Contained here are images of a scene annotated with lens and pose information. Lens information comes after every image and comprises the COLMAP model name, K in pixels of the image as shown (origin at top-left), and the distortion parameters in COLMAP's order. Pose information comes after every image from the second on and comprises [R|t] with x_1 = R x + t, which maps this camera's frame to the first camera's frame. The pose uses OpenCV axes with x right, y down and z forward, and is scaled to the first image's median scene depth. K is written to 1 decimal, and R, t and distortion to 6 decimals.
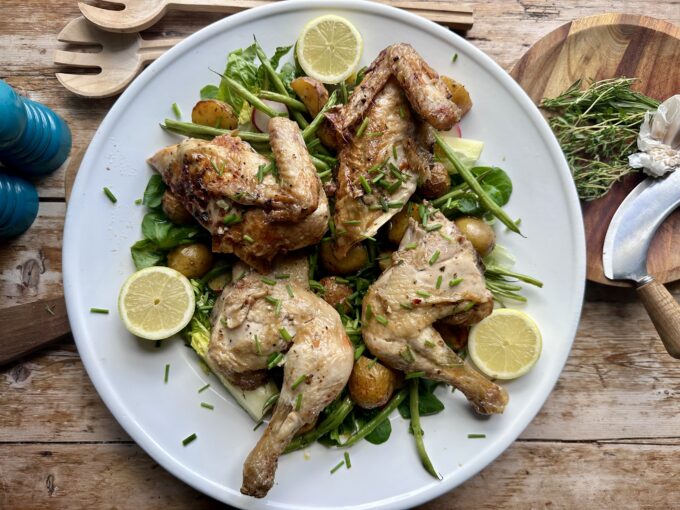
lens RADIAL K [[514.2, 0, 335.7], [0, 514.2, 253.8], [0, 0, 1]] dist [-0.063588, 0.016876]
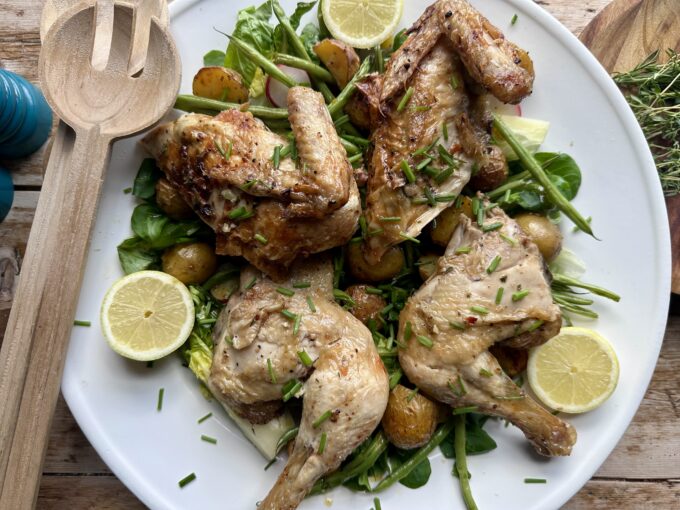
lens RADIAL K [[514.2, 0, 336.8], [0, 514.2, 256.1], [0, 0, 1]] dist [-0.063588, 0.016876]
pose [[0.999817, 0.011971, -0.014920, -0.035808], [-0.011704, 0.999772, 0.017852, -0.016131], [0.015131, -0.017674, 0.999729, 0.184680]]
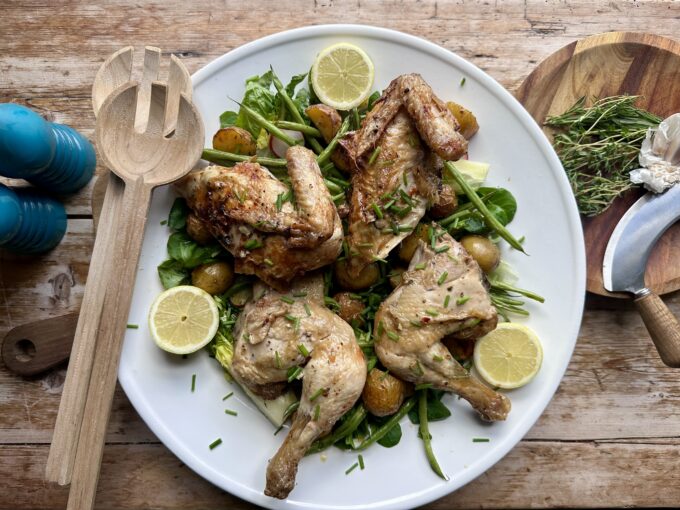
lens RADIAL K [[514.2, 0, 335.9], [0, 514.2, 255.0], [0, 0, 1]] dist [-0.063588, 0.016876]
pose [[0.999894, -0.005110, -0.013652, -0.013361], [0.005720, 0.998970, 0.045011, -0.083620], [0.013408, -0.045084, 0.998893, -0.063263]]
